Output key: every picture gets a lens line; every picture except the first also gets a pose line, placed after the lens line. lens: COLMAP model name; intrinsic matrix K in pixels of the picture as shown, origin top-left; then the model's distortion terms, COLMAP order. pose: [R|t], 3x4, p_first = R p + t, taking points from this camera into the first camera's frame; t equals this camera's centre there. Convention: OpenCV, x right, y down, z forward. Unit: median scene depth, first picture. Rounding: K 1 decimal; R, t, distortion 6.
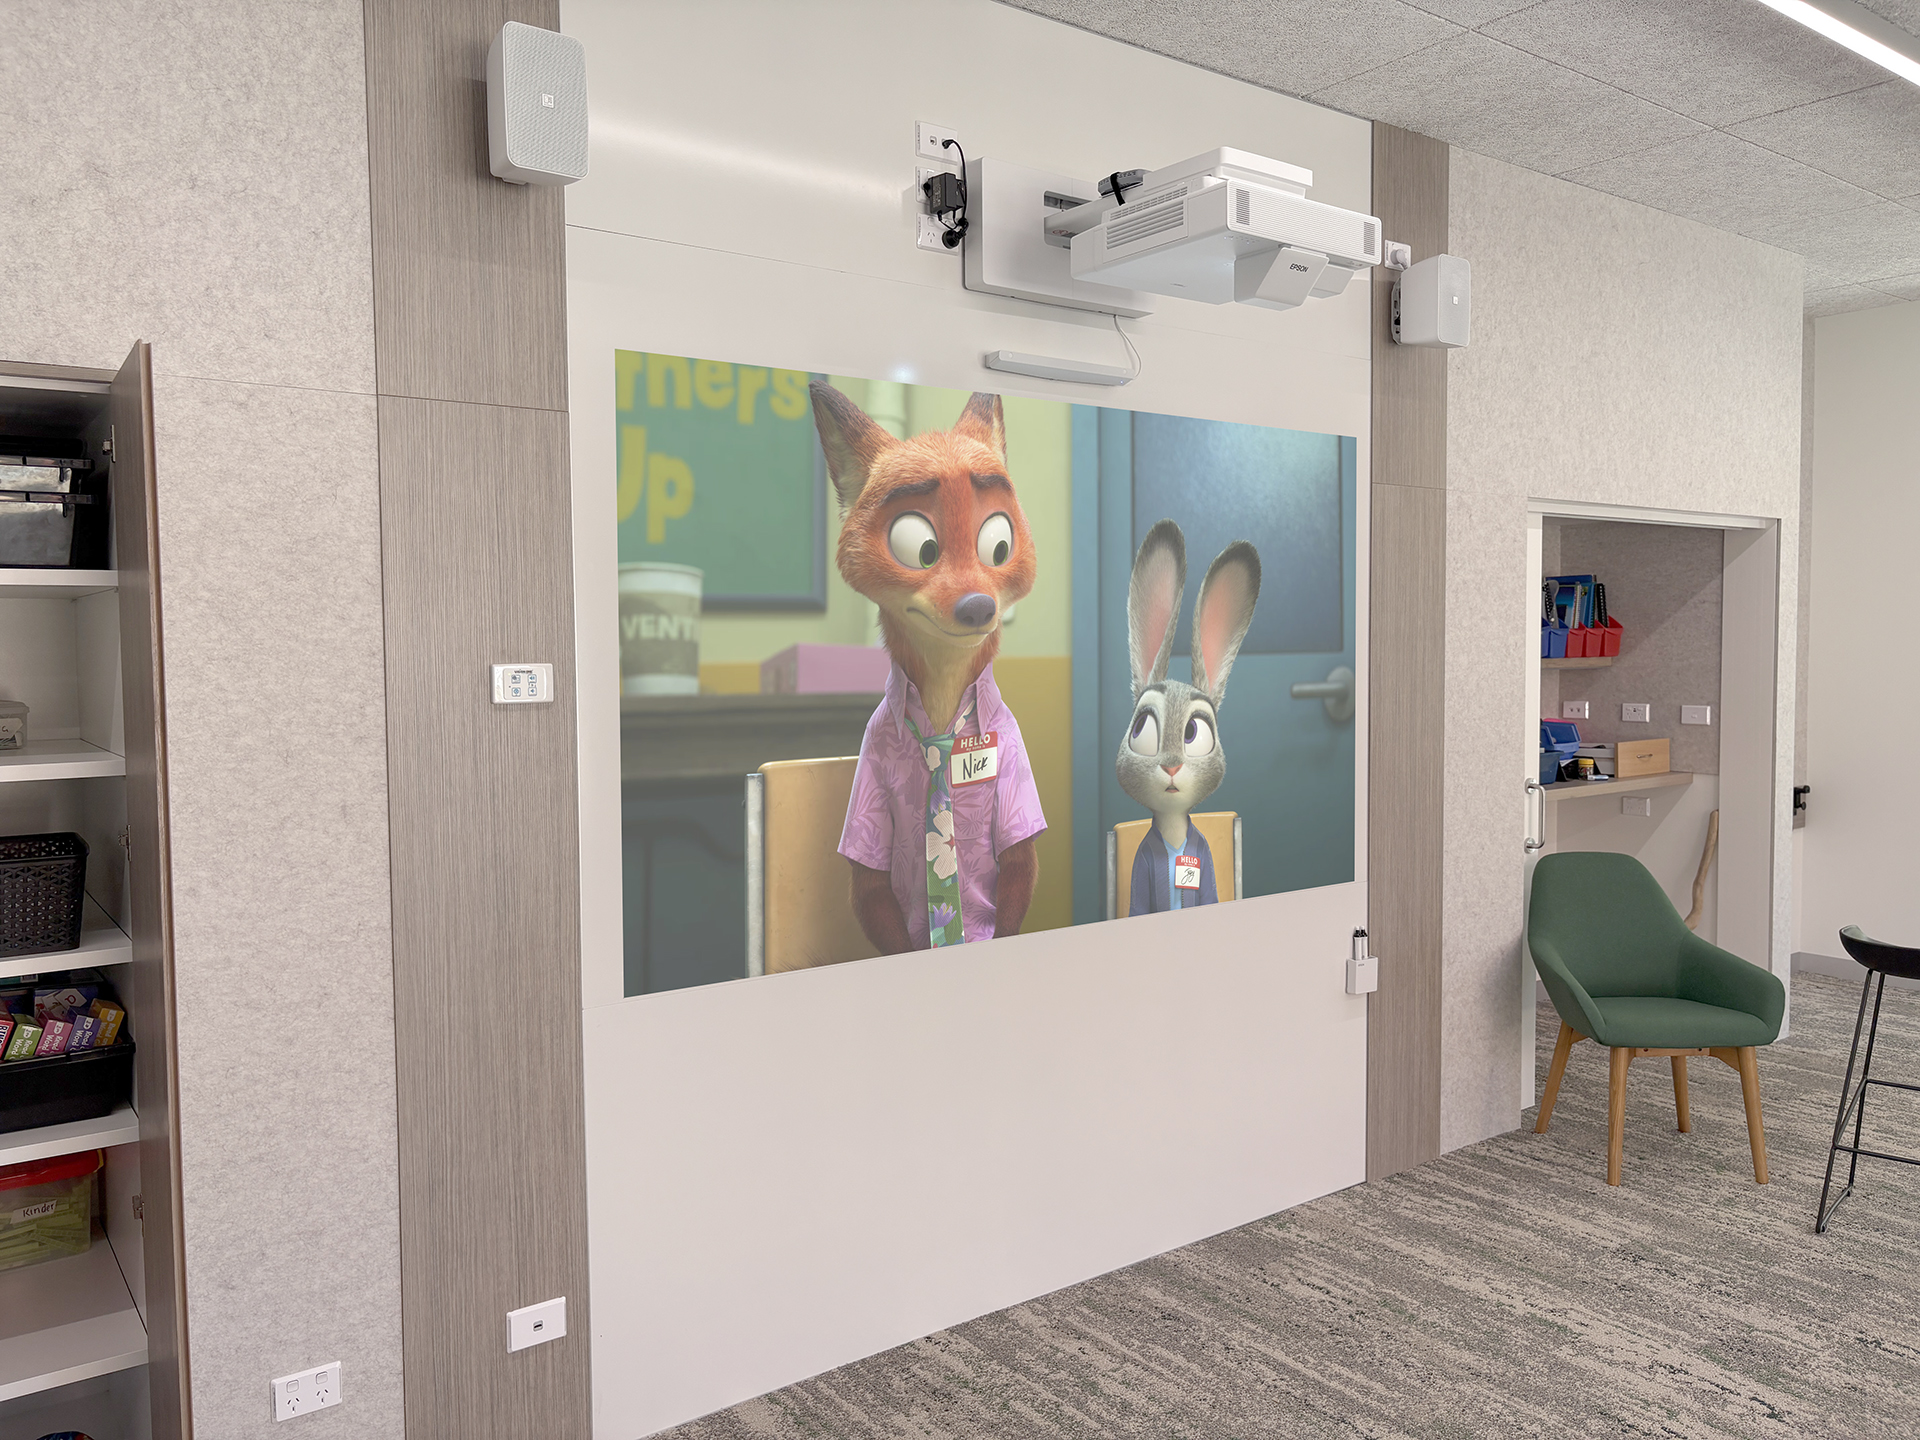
lens RADIAL K [[1456.8, 0, 963.1], [0, 1456.8, 713.9], [0, 0, 1]] dist [0.038368, -0.045453]
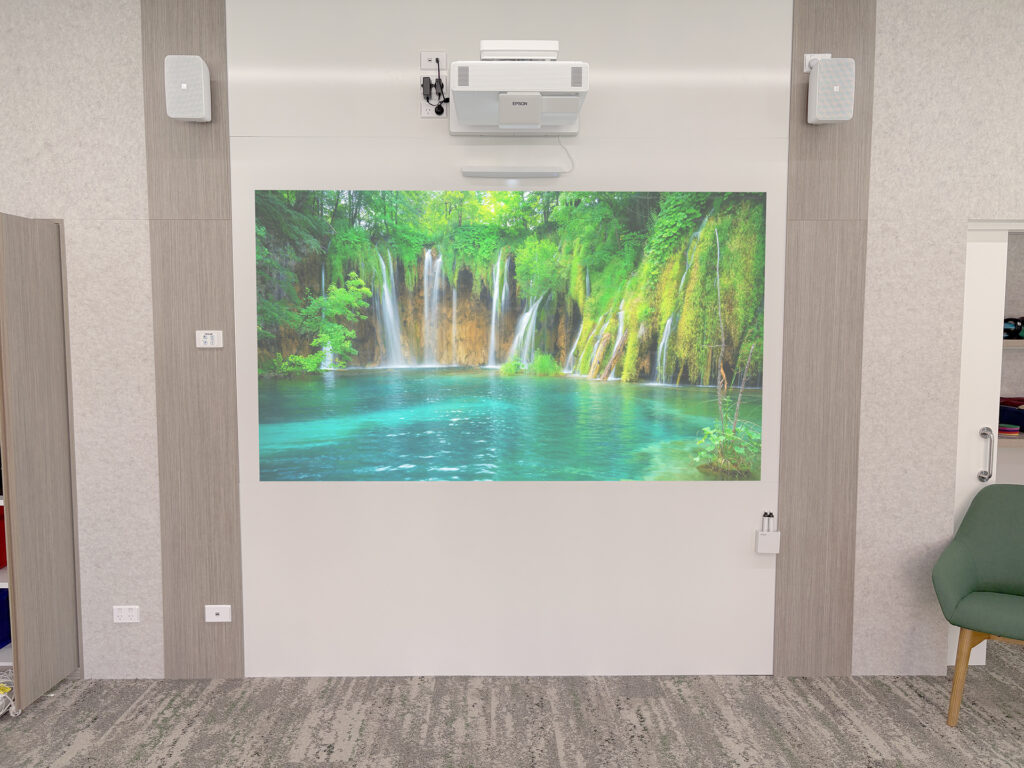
lens RADIAL K [[776.9, 0, 506.0], [0, 776.9, 385.0], [0, 0, 1]] dist [0.038368, -0.045453]
pose [[0.810213, 0.054913, -0.583557, 0.679038], [-0.036140, 0.998388, 0.043771, -0.016427], [0.585020, -0.014374, 0.810892, 0.226026]]
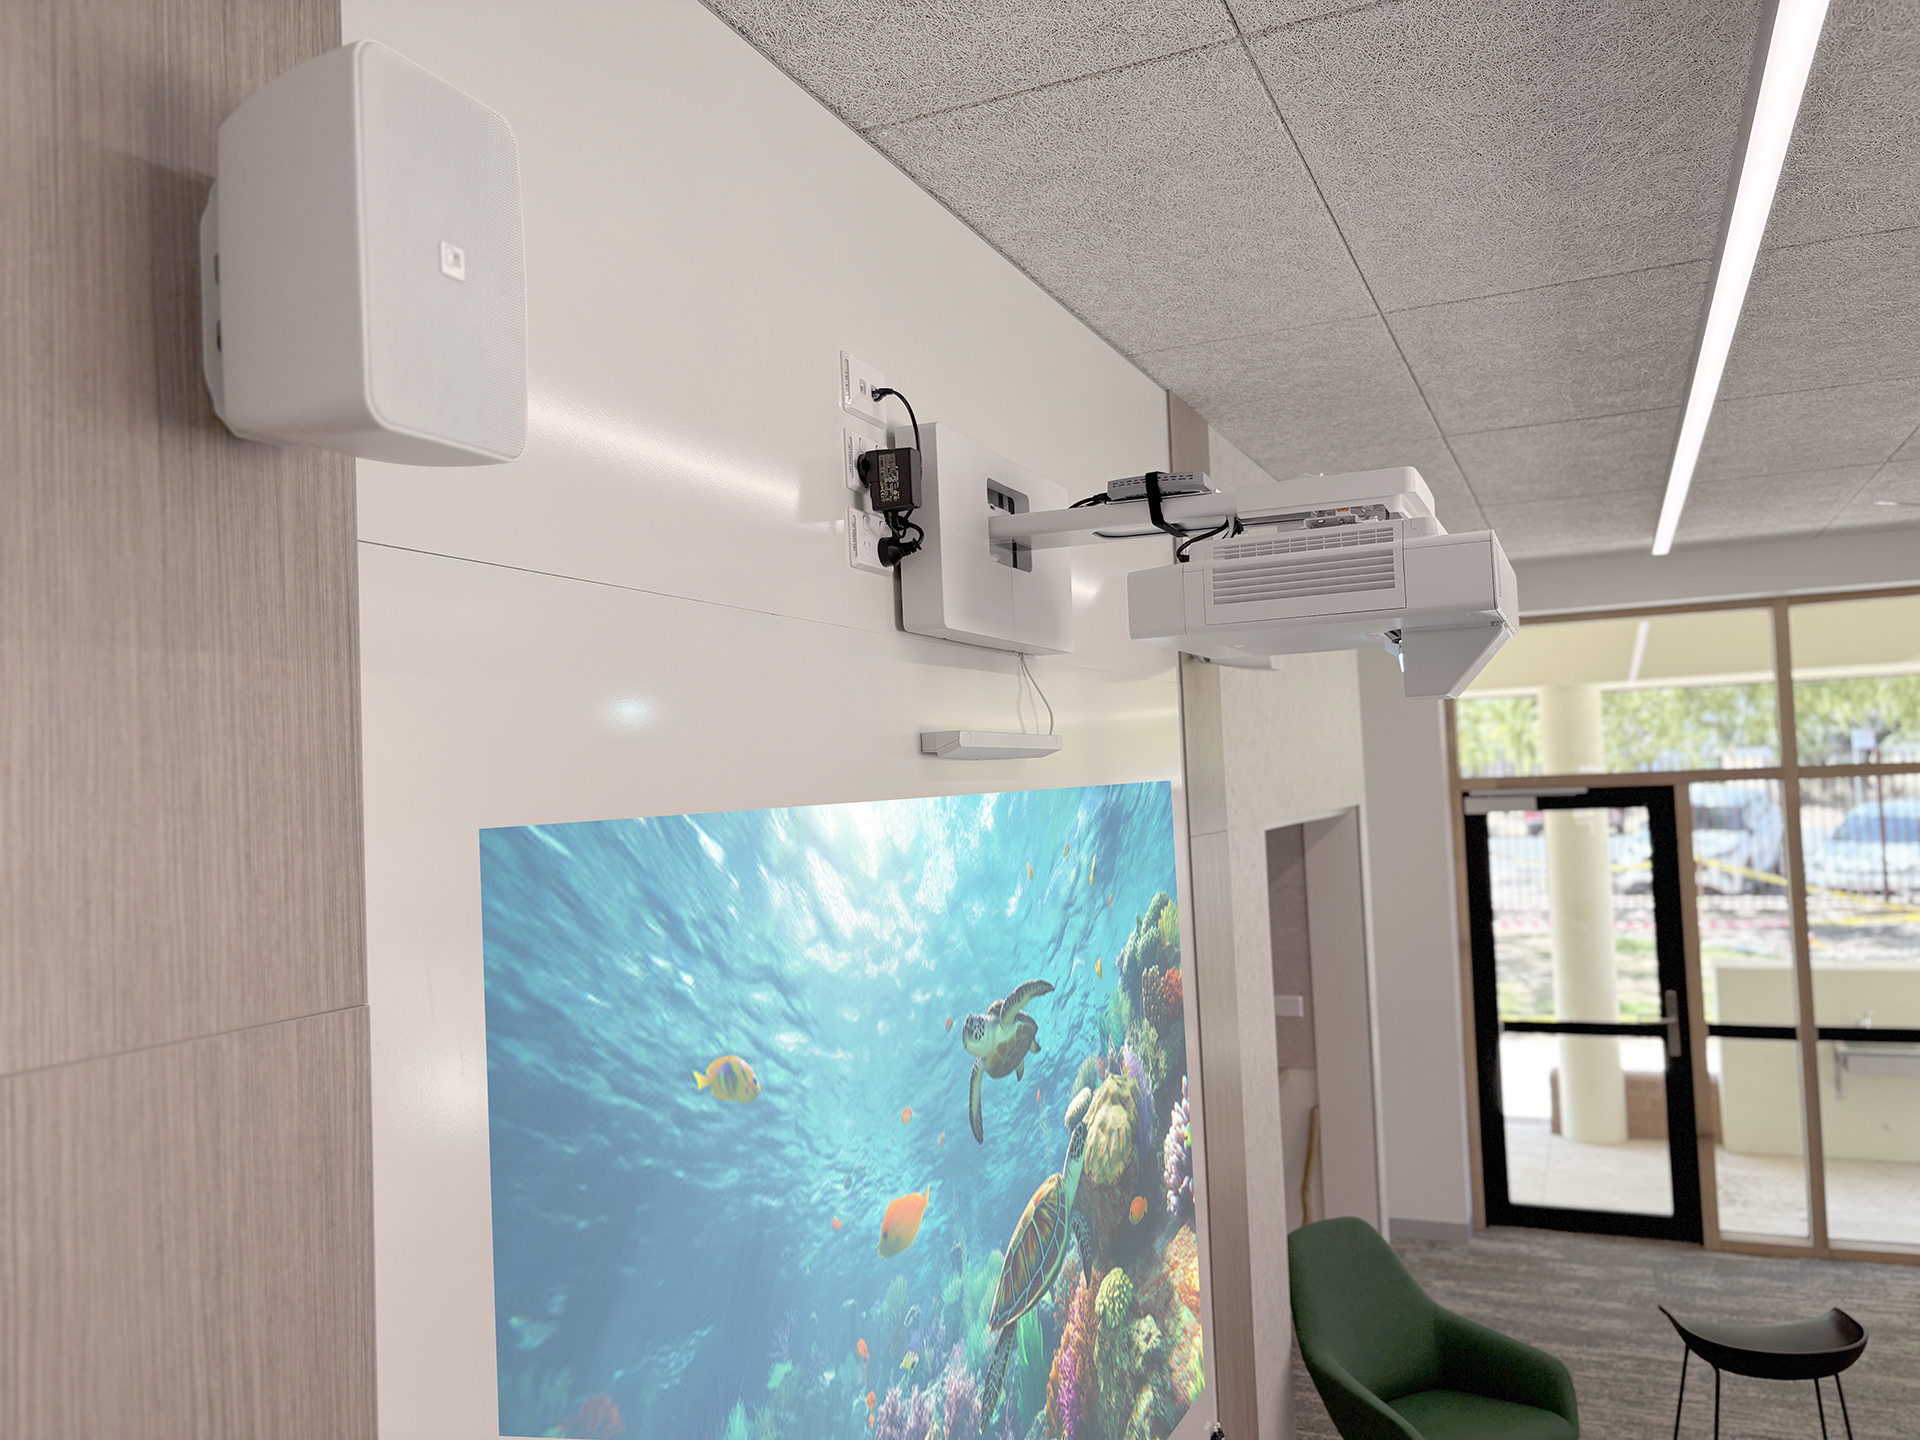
lens RADIAL K [[1456.8, 0, 971.7], [0, 1456.8, 720.2], [0, 0, 1]] dist [0.038368, -0.045453]
pose [[0.866029, -0.006251, 0.499955, -0.277735], [0.059804, 0.994038, -0.091165, -0.202017], [-0.496405, 0.108851, 0.861240, 0.486181]]
